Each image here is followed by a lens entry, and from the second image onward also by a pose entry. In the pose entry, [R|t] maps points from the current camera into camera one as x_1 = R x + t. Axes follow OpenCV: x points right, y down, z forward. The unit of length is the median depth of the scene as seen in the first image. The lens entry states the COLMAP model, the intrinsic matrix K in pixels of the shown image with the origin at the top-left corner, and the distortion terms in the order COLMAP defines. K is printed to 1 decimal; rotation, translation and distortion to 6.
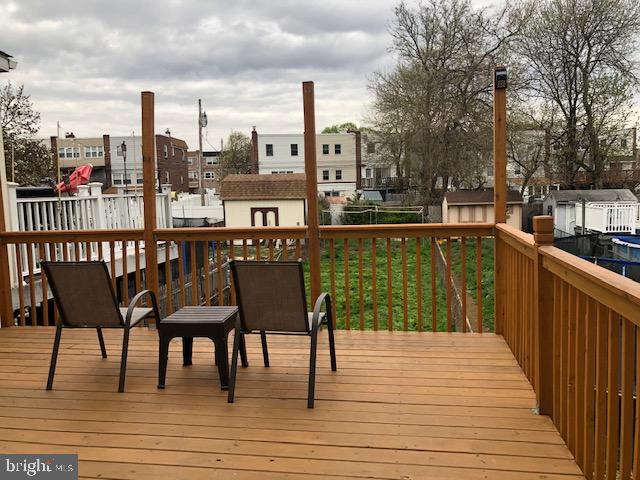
lens RADIAL K [[520.8, 0, 312.0], [0, 520.8, 237.5], [0, 0, 1]] dist [0.032229, -0.038221]
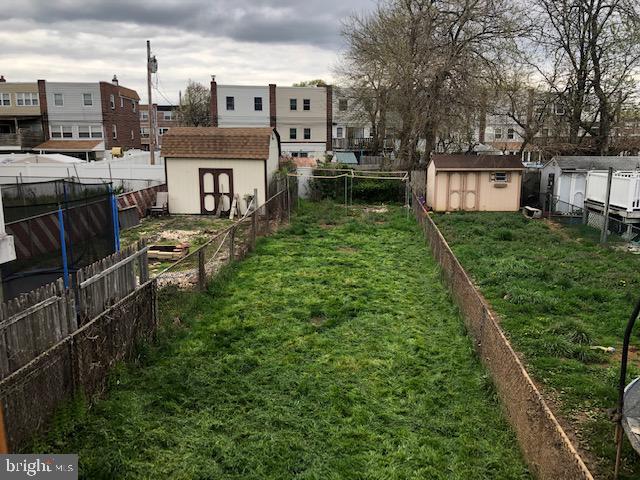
lens RADIAL K [[520.8, 0, 317.1], [0, 520.8, 235.1], [0, 0, 1]] dist [0.032229, -0.038221]
pose [[0.997198, 0.013166, 0.073637, 0.007093], [-0.018174, 0.997536, 0.067758, -0.011132], [-0.072563, -0.068907, 0.994981, 0.160698]]
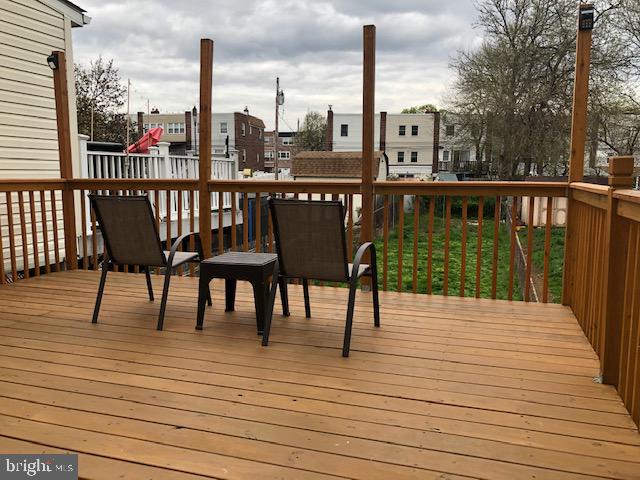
lens RADIAL K [[520.8, 0, 312.6], [0, 520.8, 235.5], [0, 0, 1]] dist [0.032229, -0.038221]
pose [[0.989419, 0.050268, -0.136098, 0.006382], [-0.046407, 0.998429, 0.031395, 0.009028], [0.137463, -0.024747, 0.990198, 0.007132]]
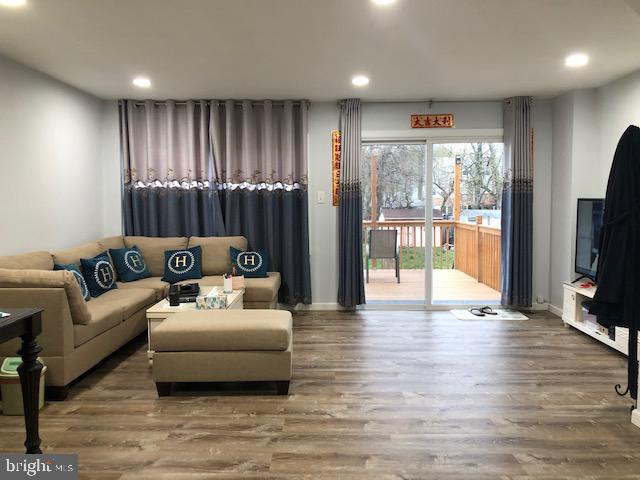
lens RADIAL K [[520.8, 0, 306.3], [0, 520.8, 229.8], [0, 0, 1]] dist [0.032229, -0.038221]
pose [[0.989438, 0.016460, 0.144022, -0.093595], [-0.009952, 0.998901, -0.045792, 0.019288], [-0.144618, 0.043875, 0.988514, -0.174590]]
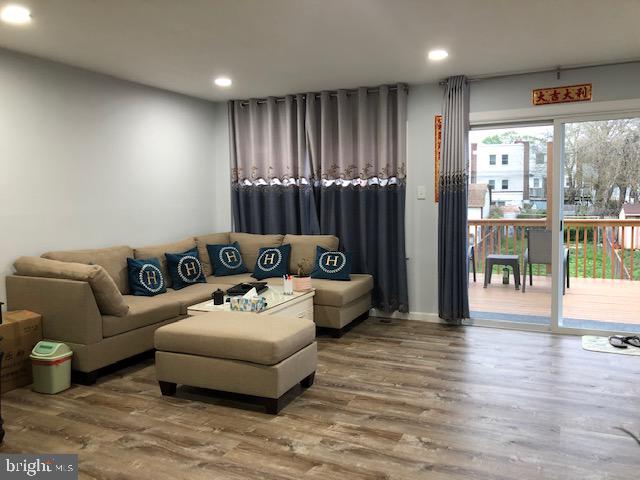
lens RADIAL K [[520.8, 0, 314.9], [0, 520.8, 227.1], [0, 0, 1]] dist [0.032229, -0.038221]
pose [[0.959660, 0.031778, -0.279360, -0.033228], [-0.041569, 0.998709, -0.029193, 0.015085], [0.278072, 0.039628, 0.959742, -0.153288]]
